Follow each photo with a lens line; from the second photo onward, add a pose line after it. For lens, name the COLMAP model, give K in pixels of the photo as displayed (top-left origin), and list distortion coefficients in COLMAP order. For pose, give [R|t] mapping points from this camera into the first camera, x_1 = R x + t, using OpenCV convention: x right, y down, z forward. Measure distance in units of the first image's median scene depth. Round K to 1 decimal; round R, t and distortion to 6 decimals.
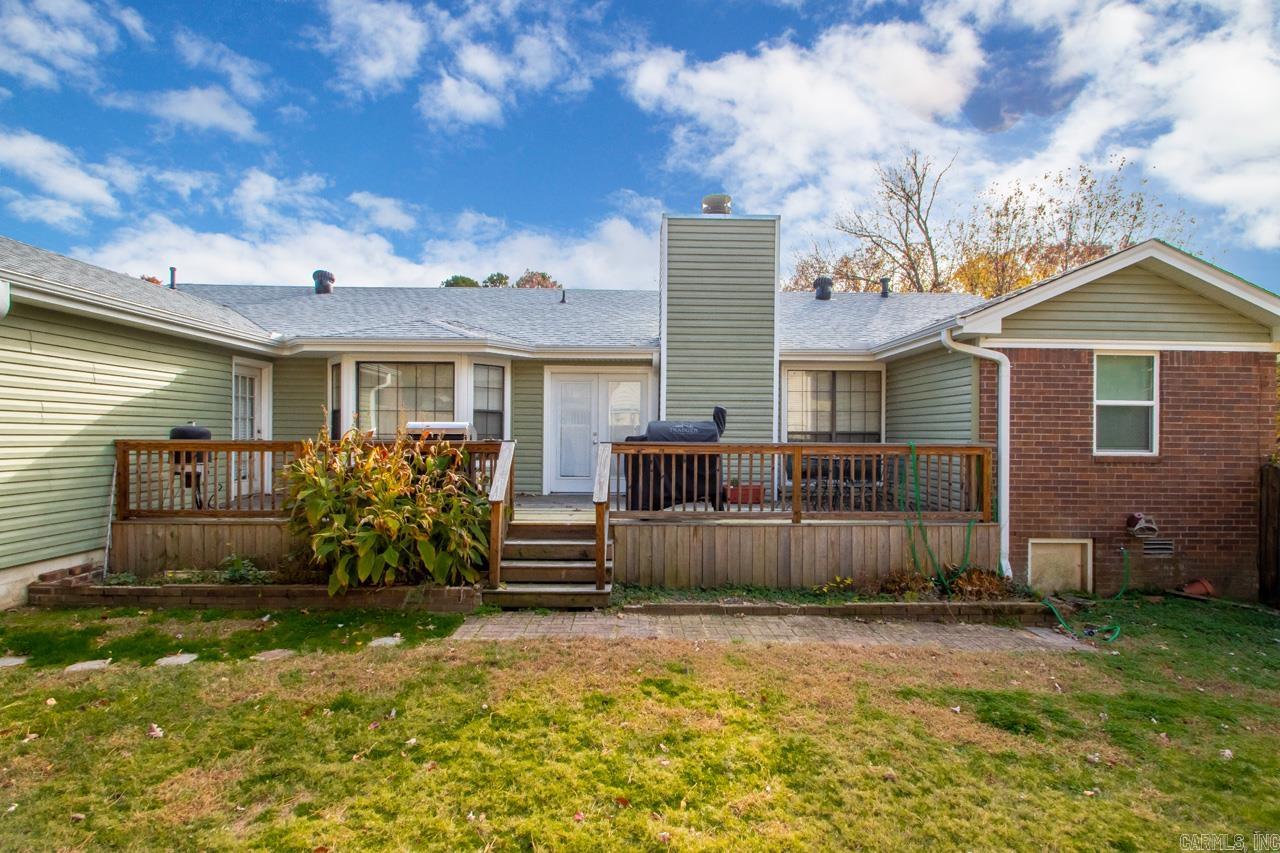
lens RADIAL K [[601.4, 0, 642.6], [0, 601.4, 433.5], [0, 0, 1]] dist [-0.000598, -0.000692]
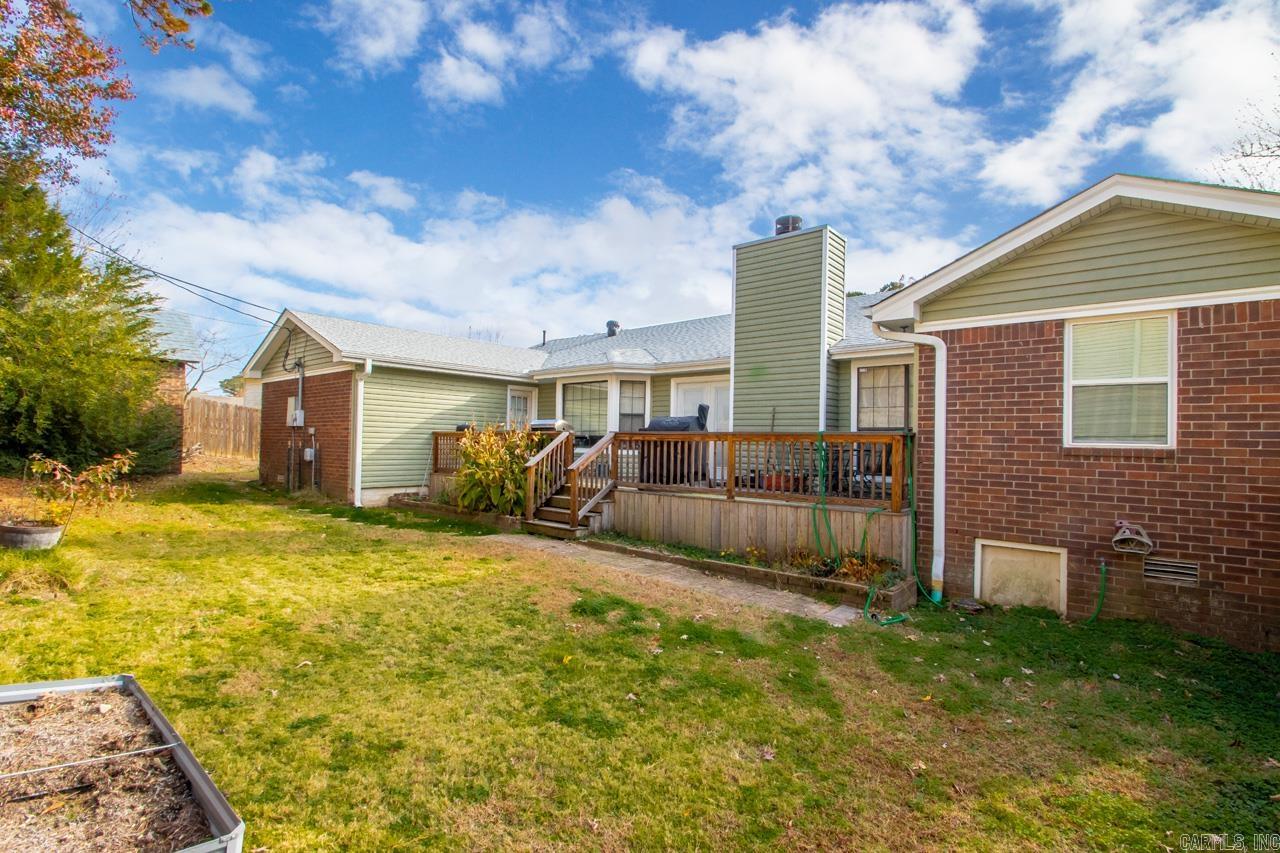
lens RADIAL K [[597.8, 0, 640.0], [0, 597.8, 426.5], [0, 0, 1]] dist [-0.000301, -0.000390]
pose [[0.745770, -0.009932, -0.666130, 0.865534], [-0.013841, 0.999442, -0.030396, 0.041702], [0.666060, 0.031888, 0.745216, -0.003180]]
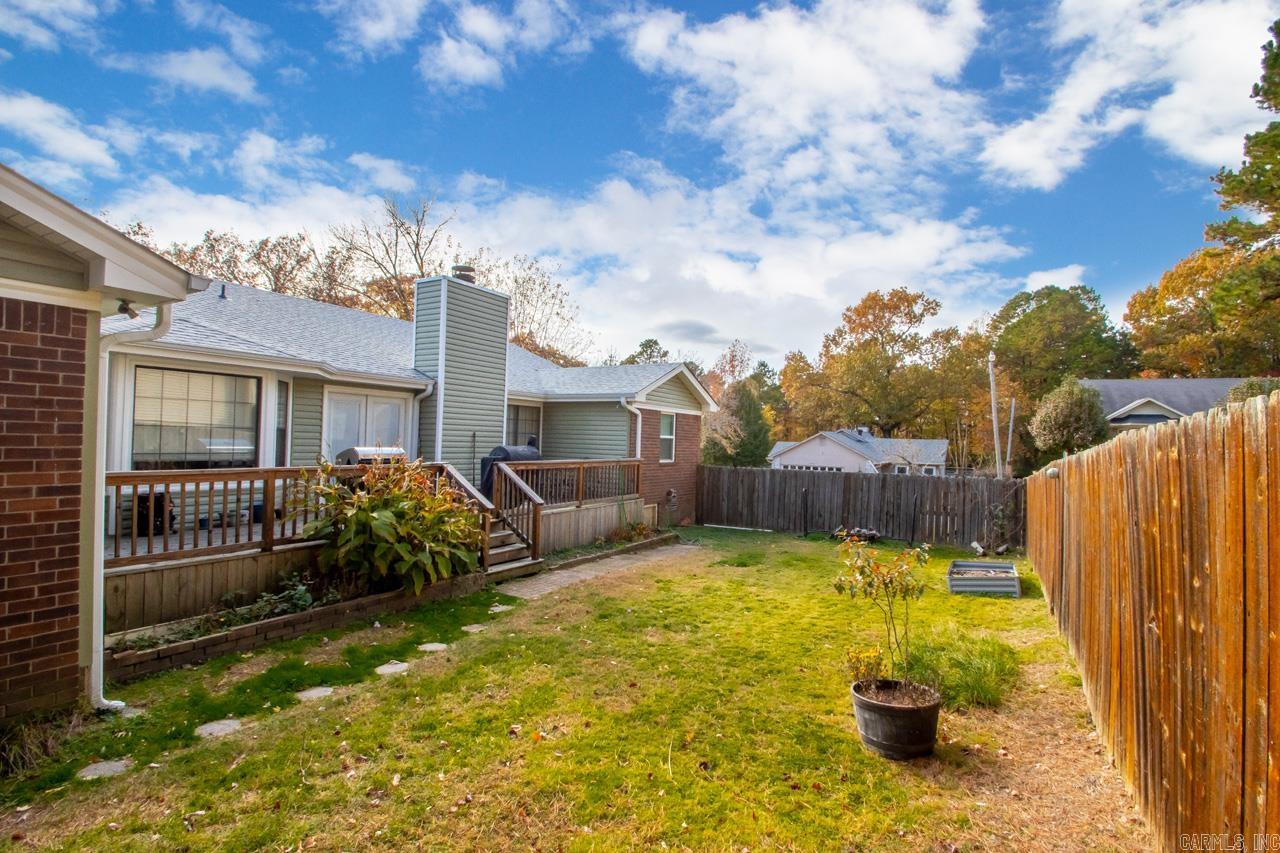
lens RADIAL K [[614.2, 0, 653.6], [0, 614.2, 430.7], [0, 0, 1]] dist [0.001986, -0.000418]
pose [[0.508093, 0.020035, 0.861069, -1.055278], [-0.024682, 0.999658, -0.008695, -0.052059], [-0.860948, -0.016835, 0.508414, -0.036612]]
